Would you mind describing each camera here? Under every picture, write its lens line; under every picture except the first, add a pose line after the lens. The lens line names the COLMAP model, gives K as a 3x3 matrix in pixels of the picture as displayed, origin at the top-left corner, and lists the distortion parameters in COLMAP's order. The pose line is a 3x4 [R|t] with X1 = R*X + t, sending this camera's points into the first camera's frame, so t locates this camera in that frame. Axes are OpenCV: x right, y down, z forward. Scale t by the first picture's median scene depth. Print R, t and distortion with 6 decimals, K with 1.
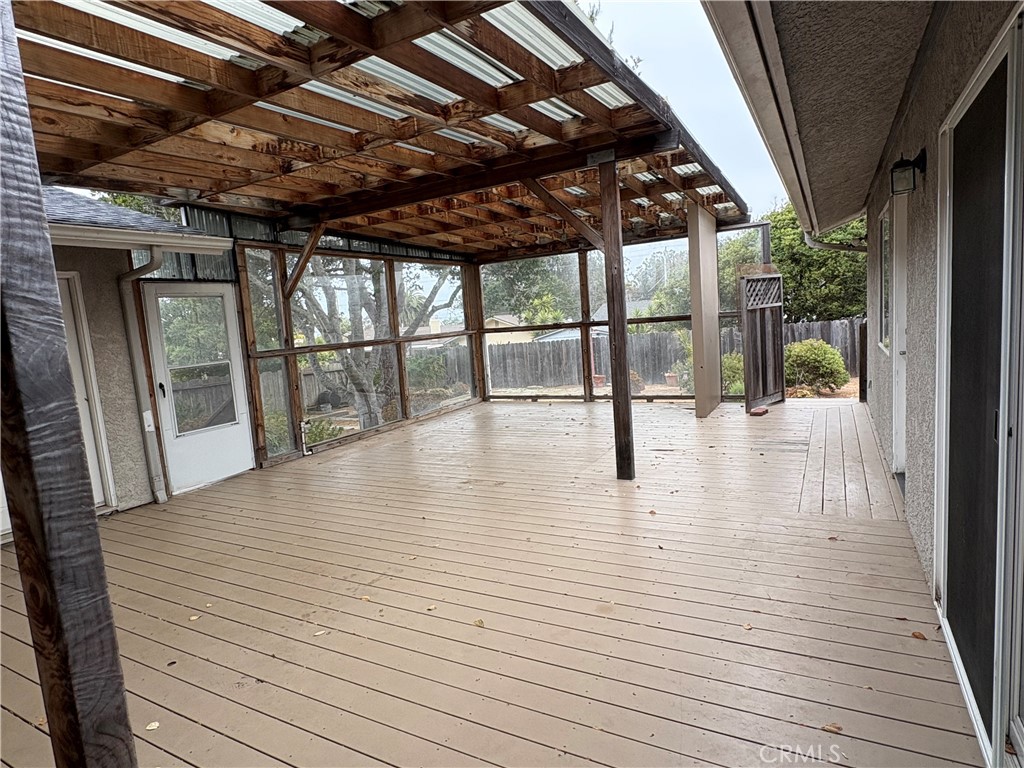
lens RADIAL K [[572.9, 0, 512.1], [0, 572.9, 383.7], [0, 0, 1]] dist [0.000719, 0.000043]
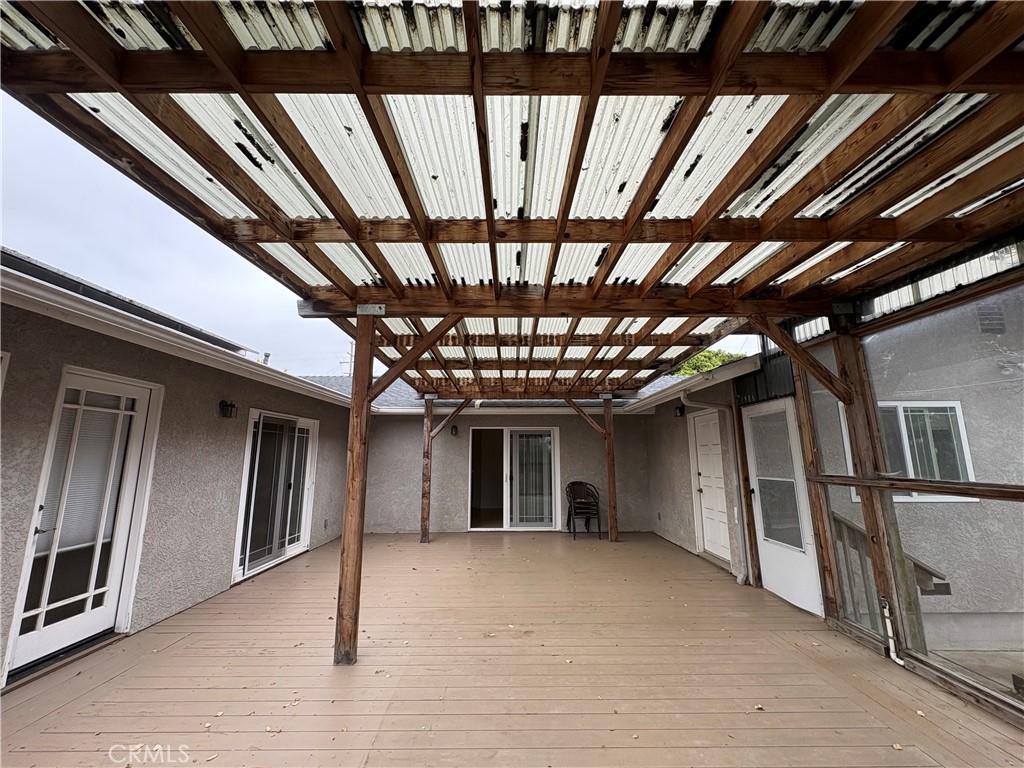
lens RADIAL K [[408.5, 0, 513.5], [0, 408.5, 379.7], [0, 0, 1]] dist [-0.000676, -0.000013]
pose [[-0.866505, -0.003676, -0.499155, 0.229834], [0.017570, 0.999129, -0.037859, -0.183092], [0.498859, -0.041575, -0.865685, 1.337486]]
